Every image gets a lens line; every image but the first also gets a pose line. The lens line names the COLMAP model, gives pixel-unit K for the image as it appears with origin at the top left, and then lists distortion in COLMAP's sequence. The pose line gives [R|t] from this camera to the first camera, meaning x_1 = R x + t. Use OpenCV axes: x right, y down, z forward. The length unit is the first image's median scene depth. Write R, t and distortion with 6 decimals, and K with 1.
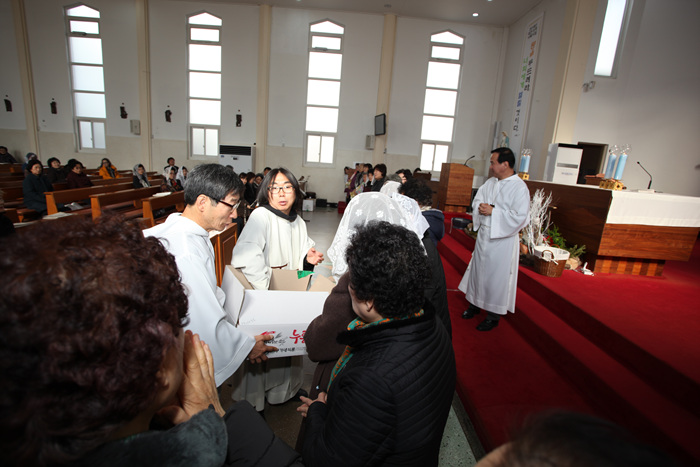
lens RADIAL K [[340.5, 0, 349.0], [0, 340.5, 232.2], [0, 0, 1]] dist [-0.078008, 0.033216]
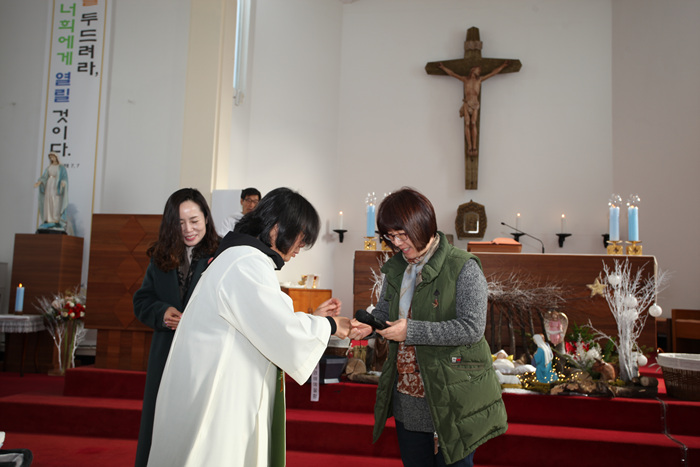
lens RADIAL K [[607.2, 0, 350.0], [0, 607.2, 233.5], [0, 0, 1]] dist [-0.010644, 0.073125]
pose [[0.158975, 0.034363, 0.986684, -0.204801], [0.189969, 0.979654, -0.064726, -0.070299], [-0.968834, 0.197729, 0.149213, 0.475826]]
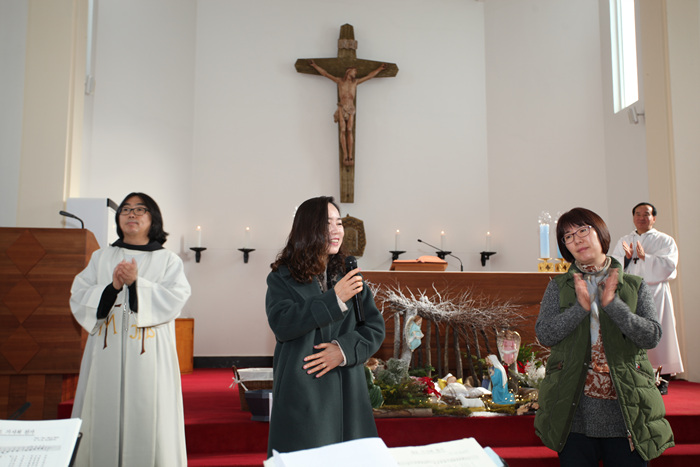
lens RADIAL K [[712.6, 0, 350.0], [0, 712.6, 233.5], [0, 0, 1]] dist [0.028144, 0.007545]
pose [[-0.143719, 0.060064, 0.987794, -0.231816], [0.202854, 0.978749, -0.030000, -0.088861], [-0.968605, 0.196066, -0.152849, 0.574408]]
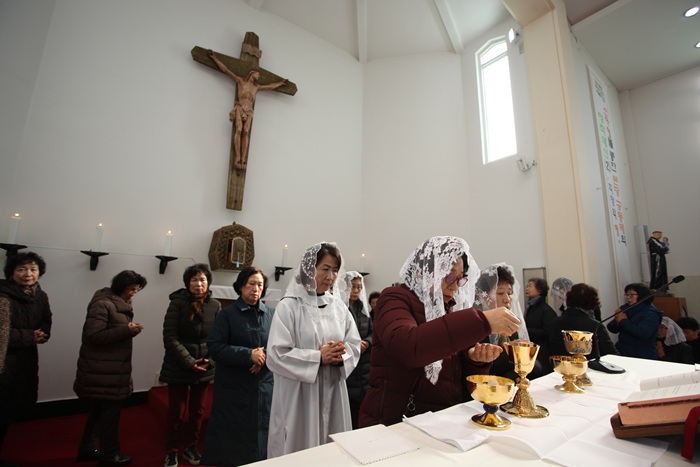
lens RADIAL K [[340.5, 0, 349.0], [0, 340.5, 232.2], [0, 0, 1]] dist [-0.078008, 0.033216]
pose [[-0.566450, 0.087856, 0.819400, 0.310542], [0.119404, 0.992559, -0.023878, -0.105873], [-0.815400, 0.084314, -0.572725, 0.544908]]
